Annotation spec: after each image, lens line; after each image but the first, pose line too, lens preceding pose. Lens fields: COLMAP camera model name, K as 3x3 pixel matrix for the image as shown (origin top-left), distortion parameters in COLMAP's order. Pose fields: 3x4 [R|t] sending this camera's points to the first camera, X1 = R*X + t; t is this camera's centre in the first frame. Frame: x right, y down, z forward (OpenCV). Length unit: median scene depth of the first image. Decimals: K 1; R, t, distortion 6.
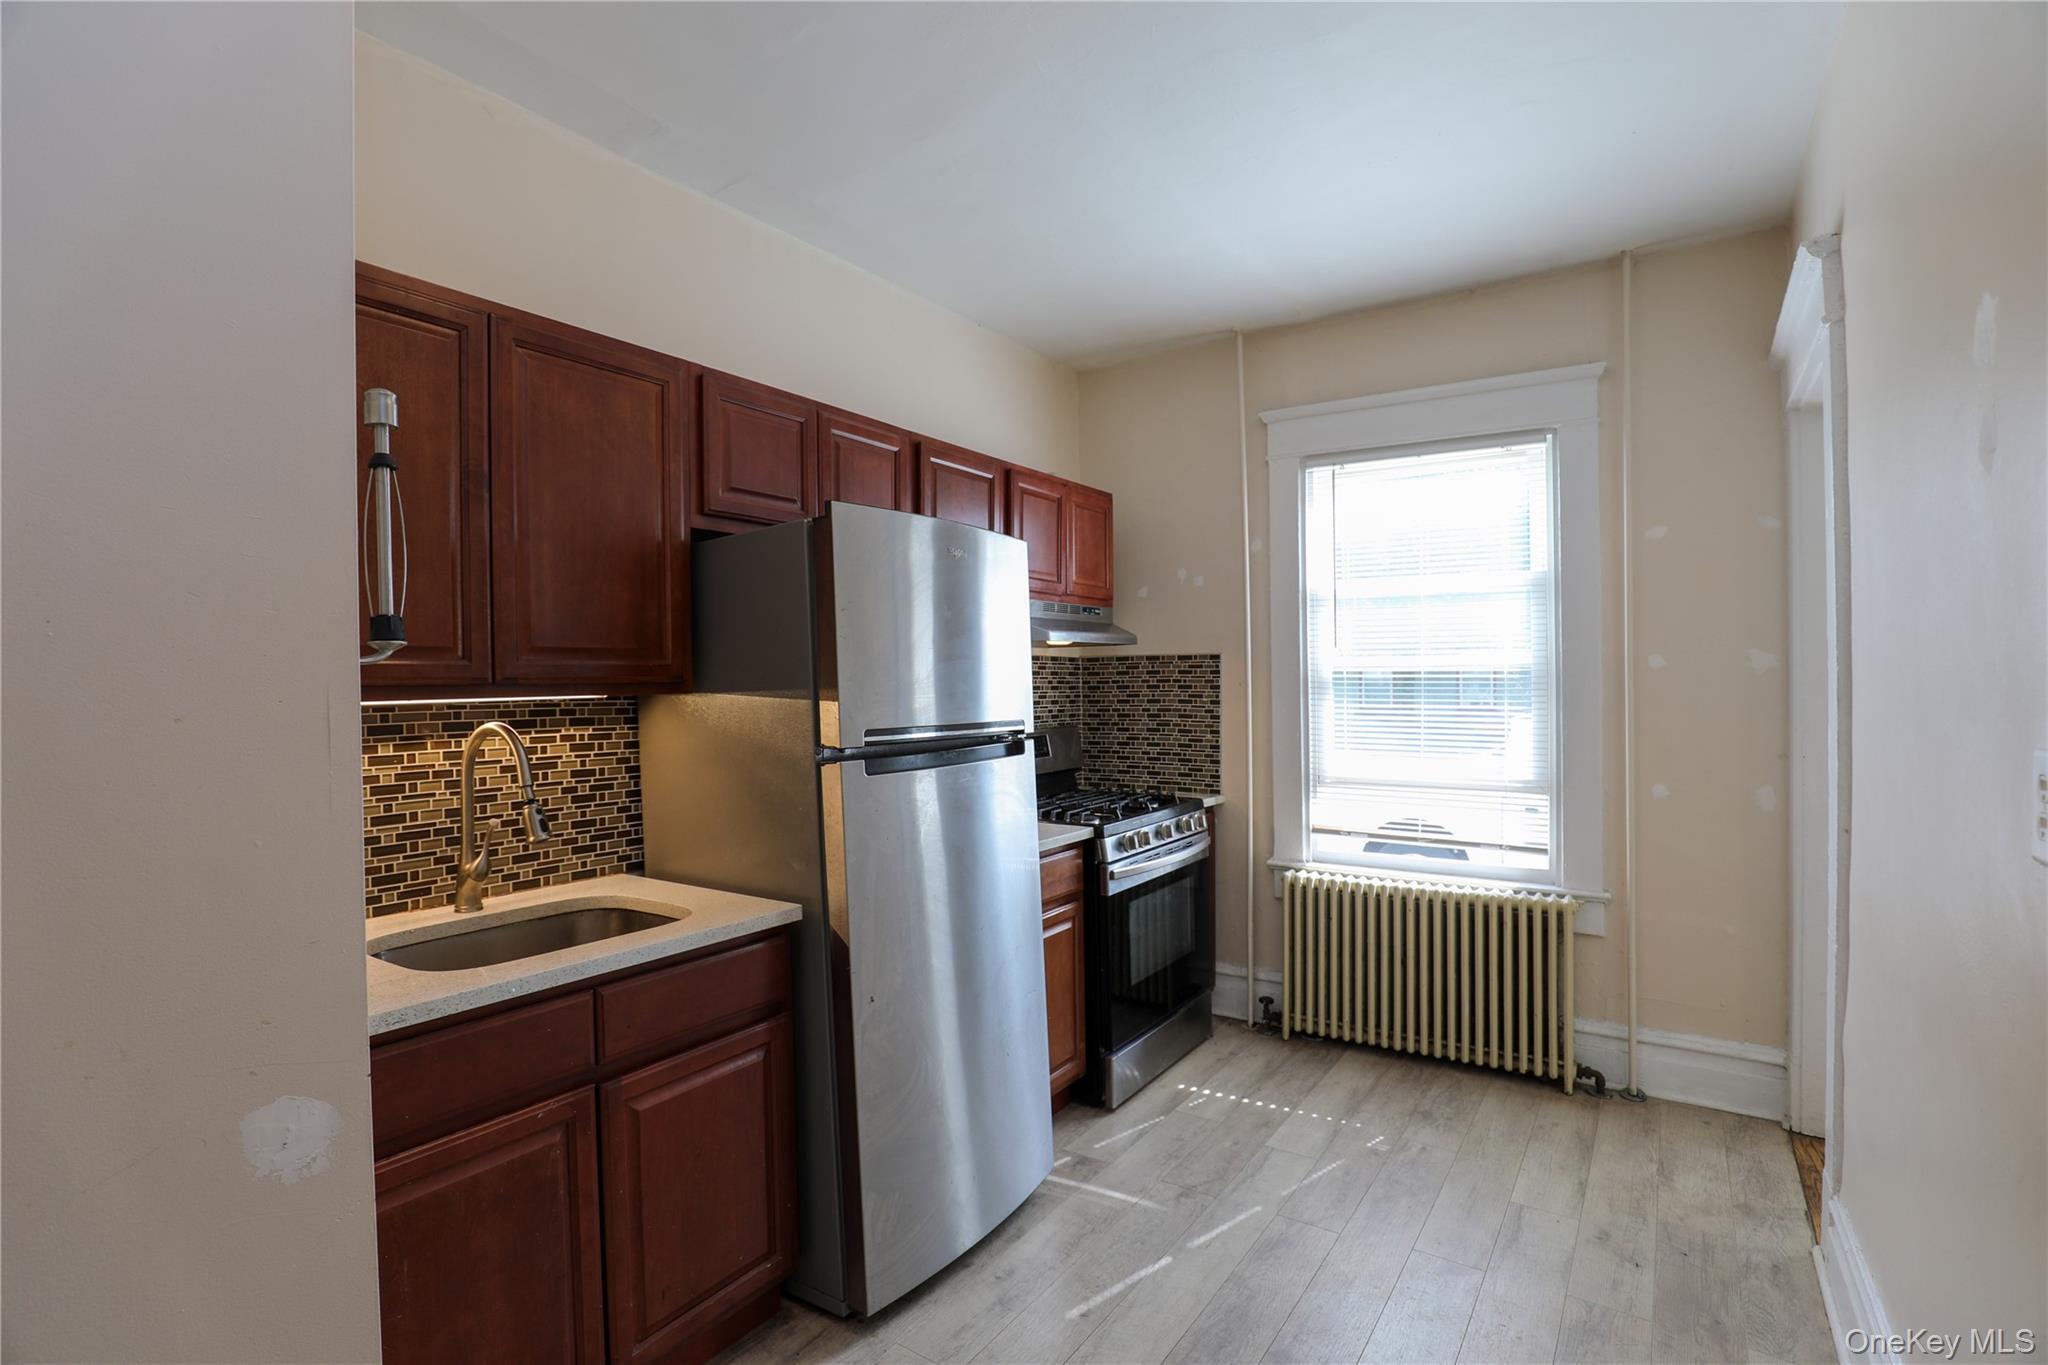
lens RADIAL K [[954.8, 0, 1013.8], [0, 954.8, 699.7], [0, 0, 1]] dist [-0.038964, 0.009081]
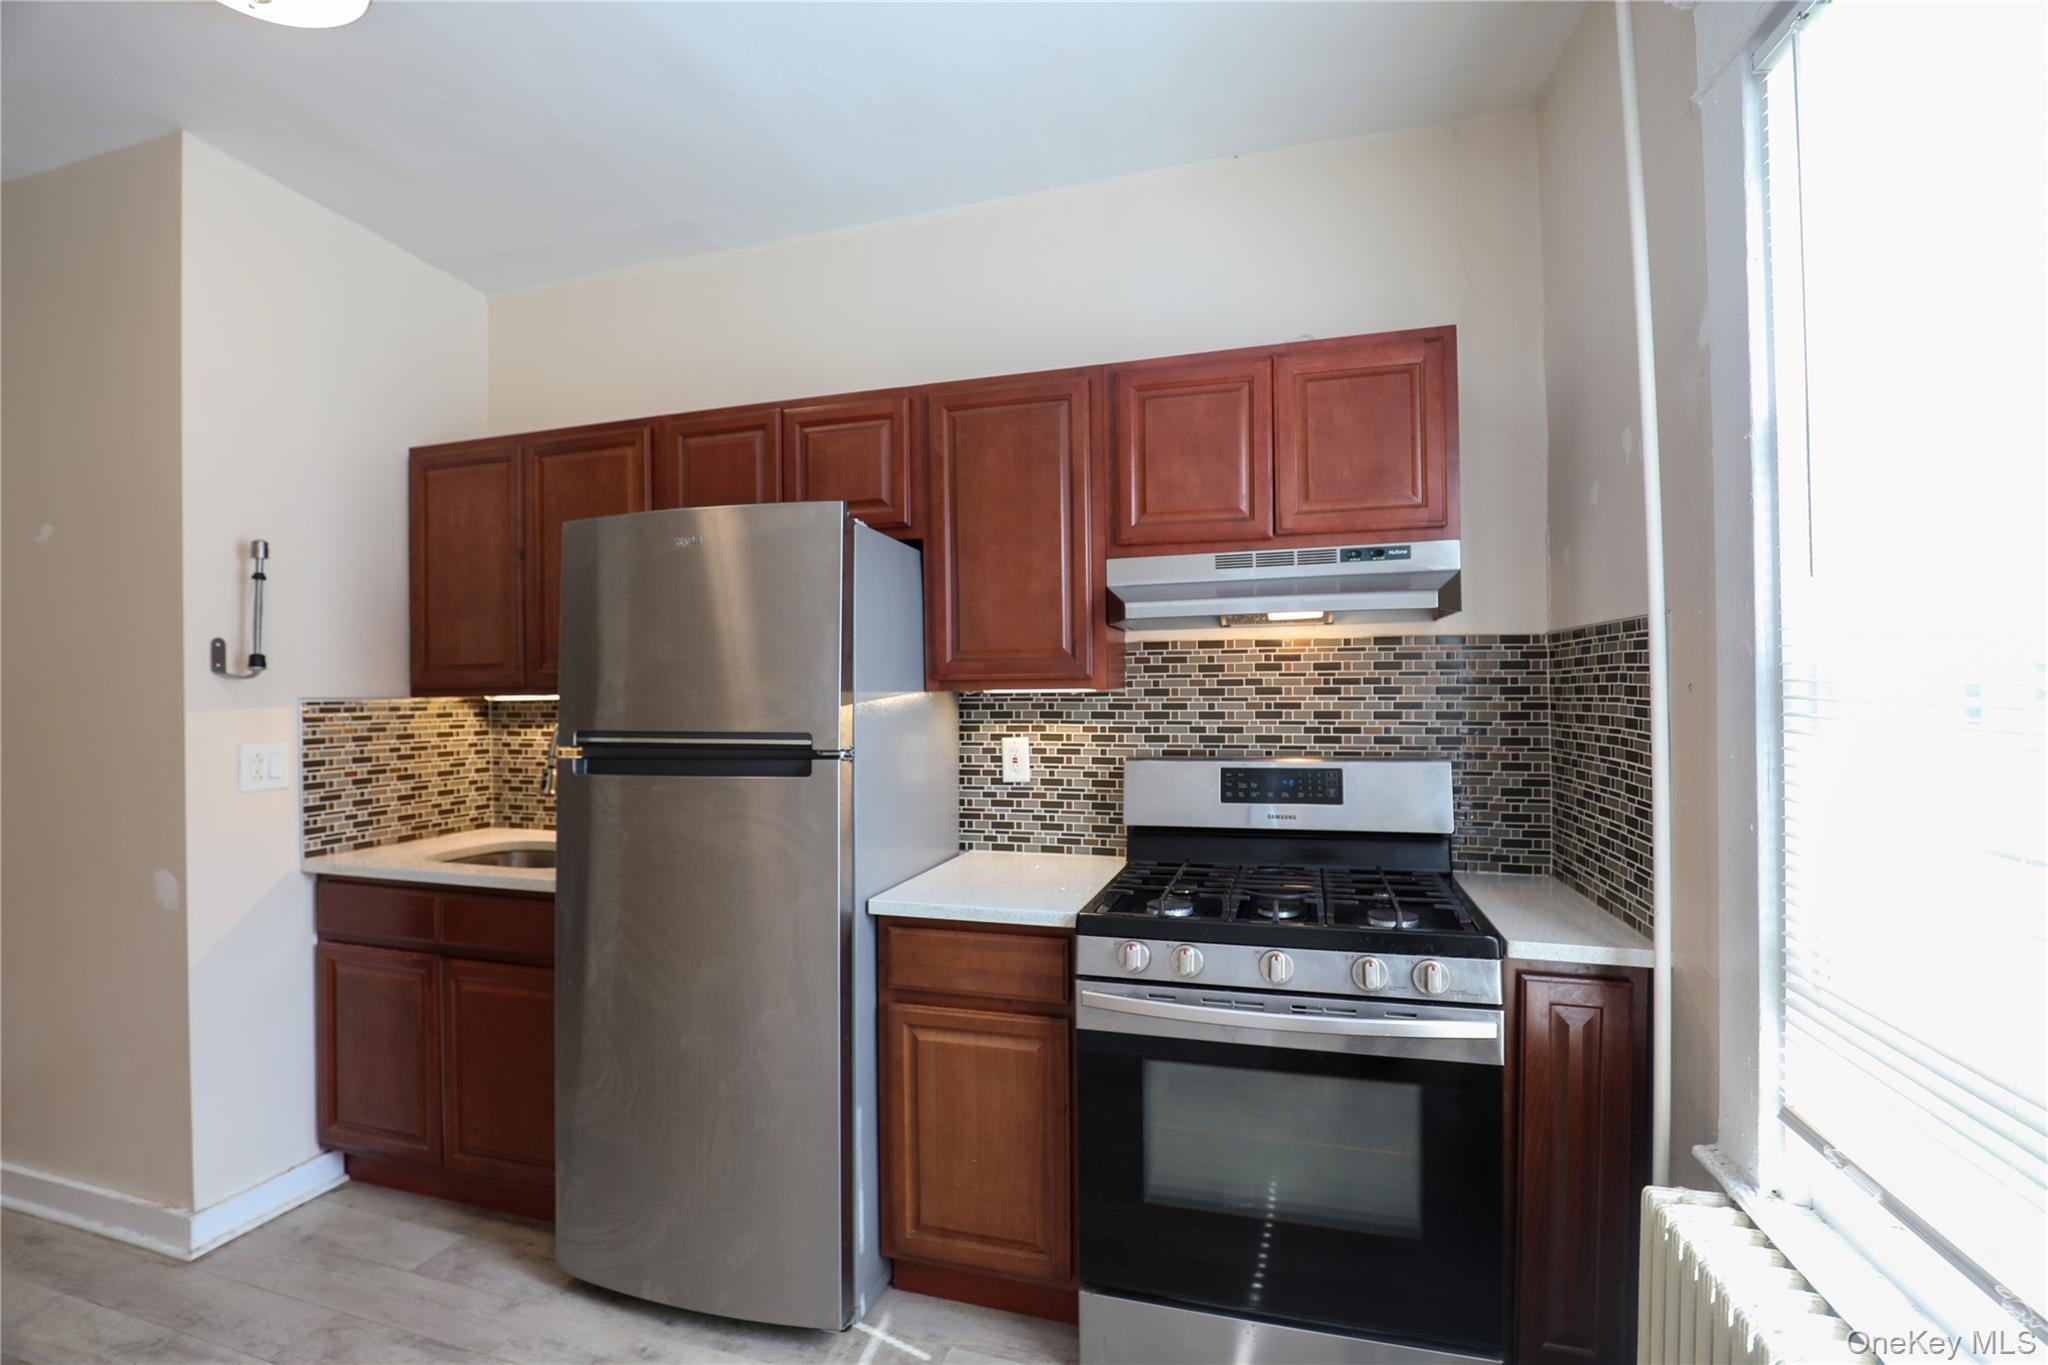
lens RADIAL K [[954.8, 0, 1008.8], [0, 954.8, 690.3], [0, 0, 1]] dist [-0.038964, 0.009081]
pose [[0.305603, 0.015339, -0.952036, 0.515701], [-0.008789, 0.999873, 0.013288, -0.017416], [0.952119, 0.004307, 0.305699, 0.589942]]
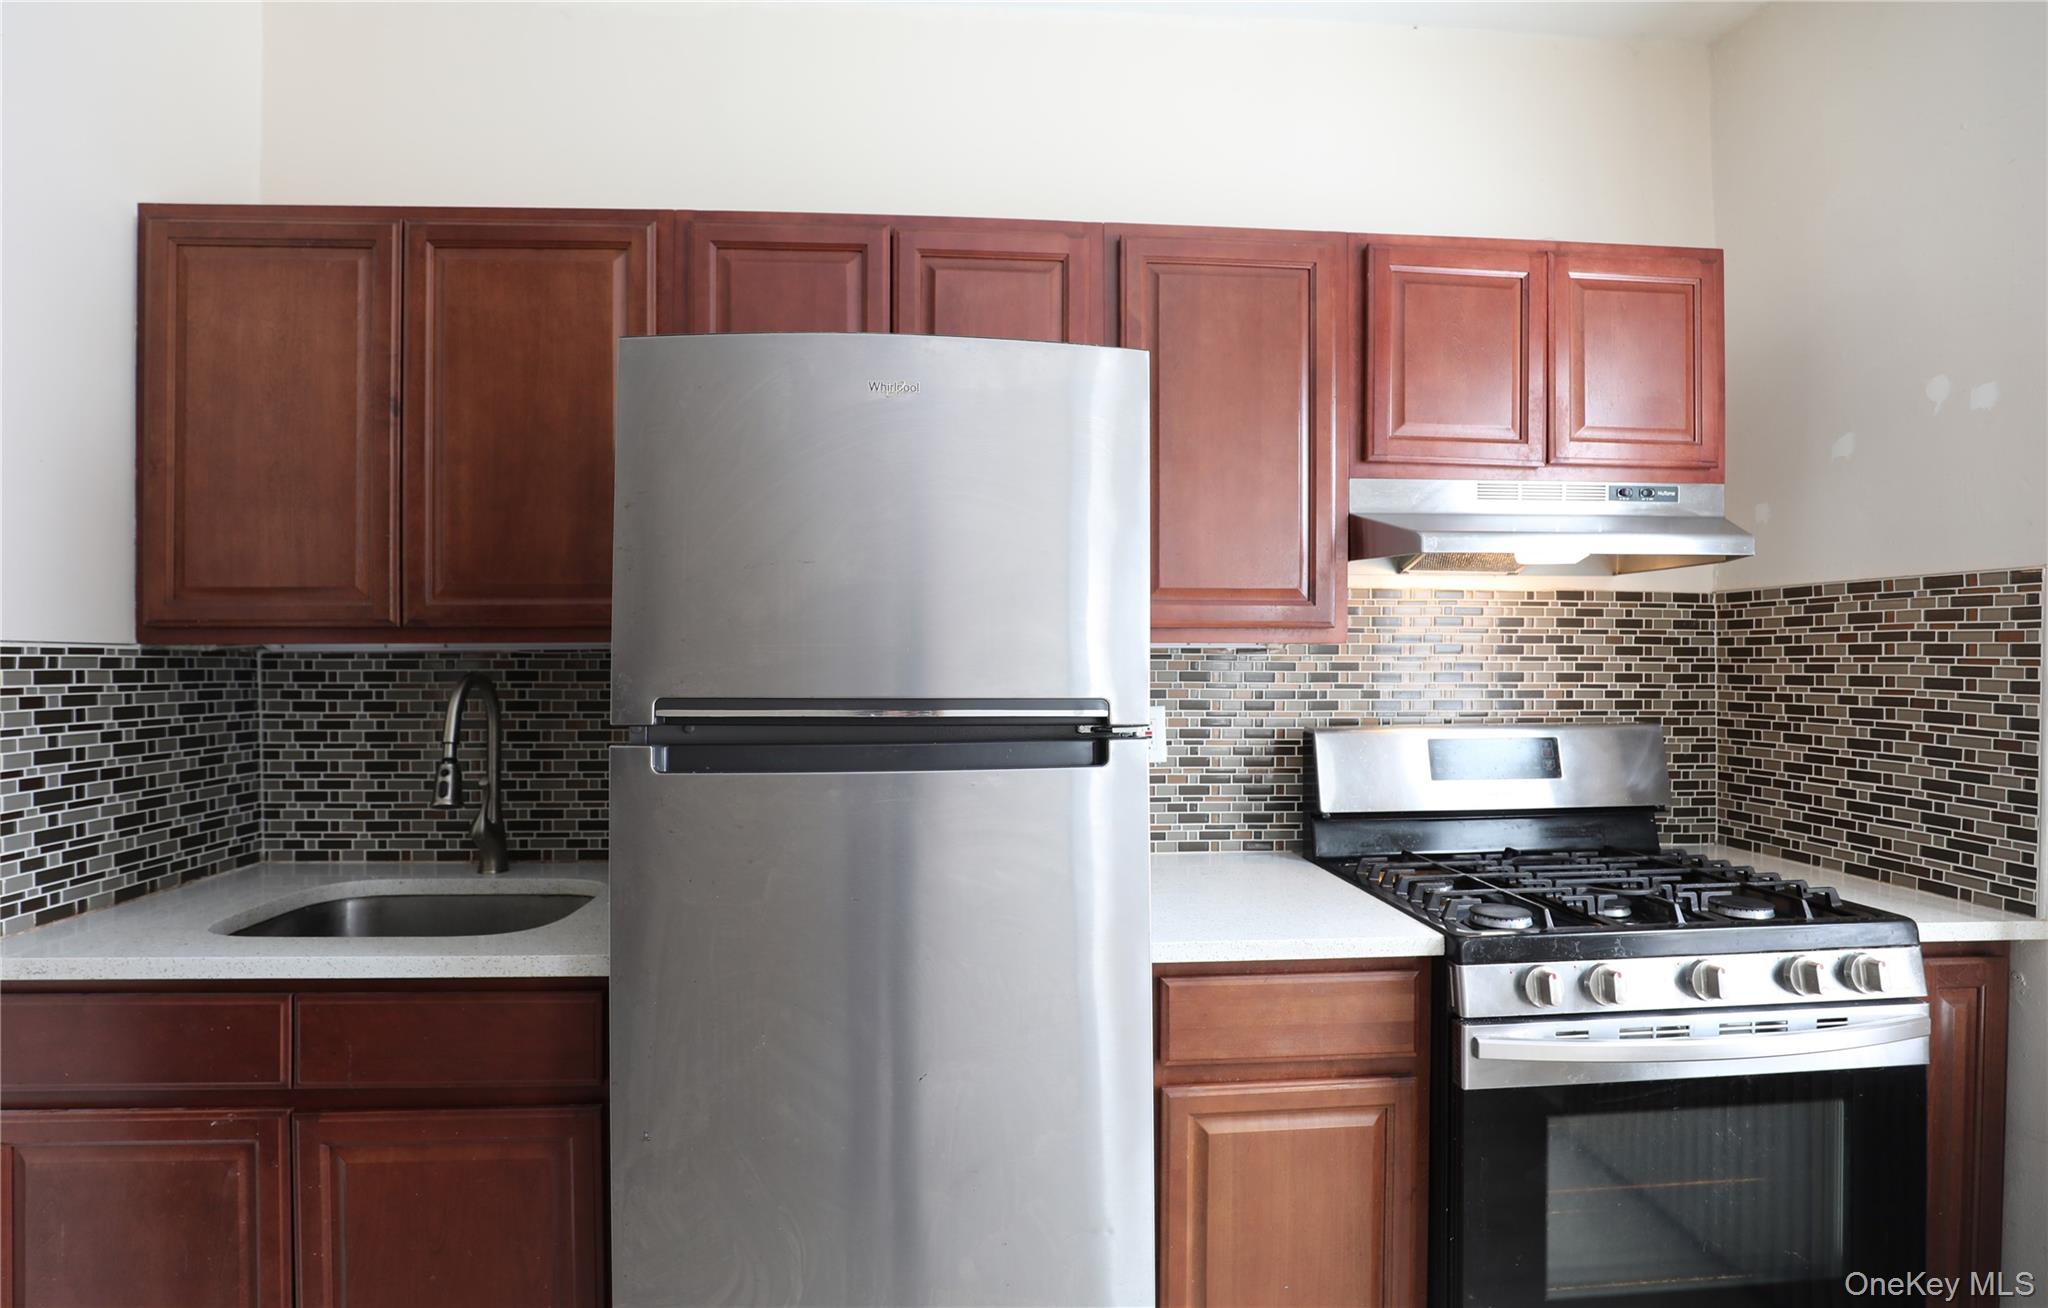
lens RADIAL K [[983.0, 0, 1017.0], [0, 983.0, 657.8], [0, 0, 1]] dist [-0.032588, 0.004516]
pose [[0.632574, 0.017872, -0.774294, 0.252393], [-0.022639, 0.999733, 0.004580, -0.002577], [0.774169, 0.014632, 0.632809, 0.406925]]
